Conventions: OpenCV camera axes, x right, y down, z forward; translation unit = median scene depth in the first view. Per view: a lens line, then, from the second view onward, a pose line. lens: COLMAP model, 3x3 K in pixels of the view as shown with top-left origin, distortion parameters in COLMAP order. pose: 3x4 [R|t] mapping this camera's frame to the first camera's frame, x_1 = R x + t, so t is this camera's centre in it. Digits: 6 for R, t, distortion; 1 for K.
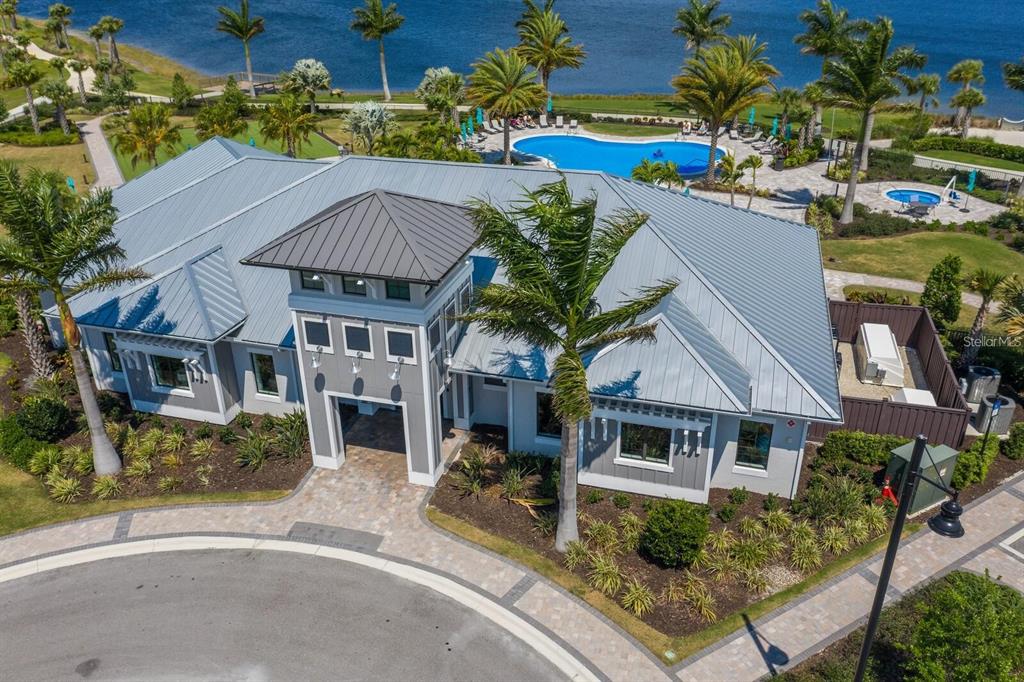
lens RADIAL K [[808.6, 0, 513.3], [0, 808.6, 340.7], [0, 0, 1]] dist [0.013098, 0.002554]
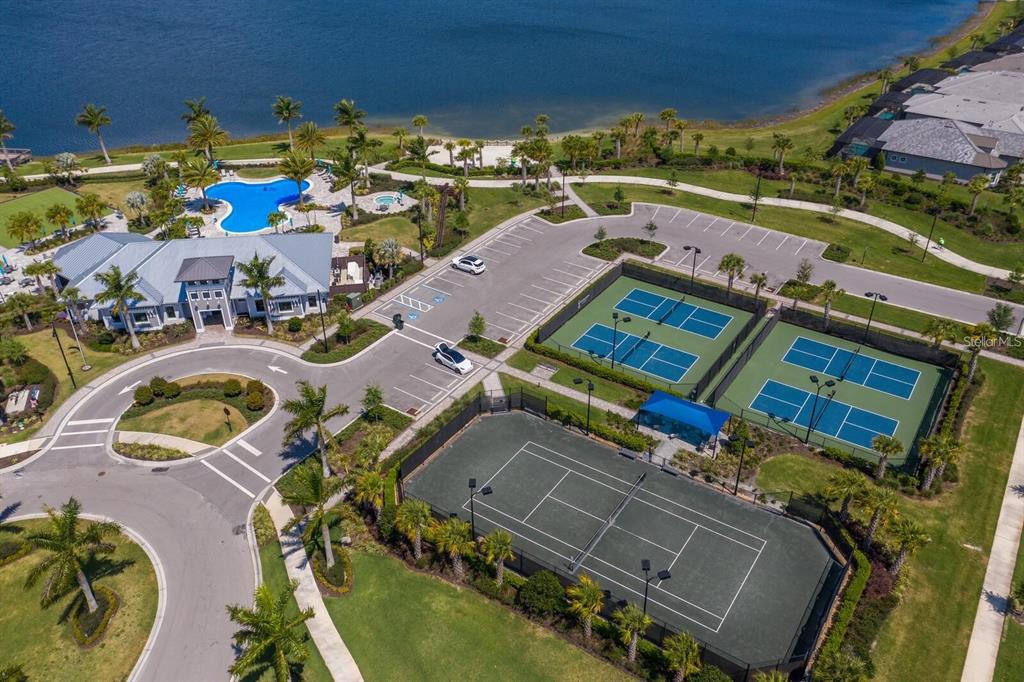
lens RADIAL K [[808.6, 0, 514.7], [0, 808.6, 340.9], [0, 0, 1]] dist [0.013098, 0.002554]
pose [[0.905743, -0.220490, 0.361959, -0.288036], [0.182926, 0.973754, 0.135427, -0.043006], [-0.382320, -0.056451, 0.922304, -3.028183]]
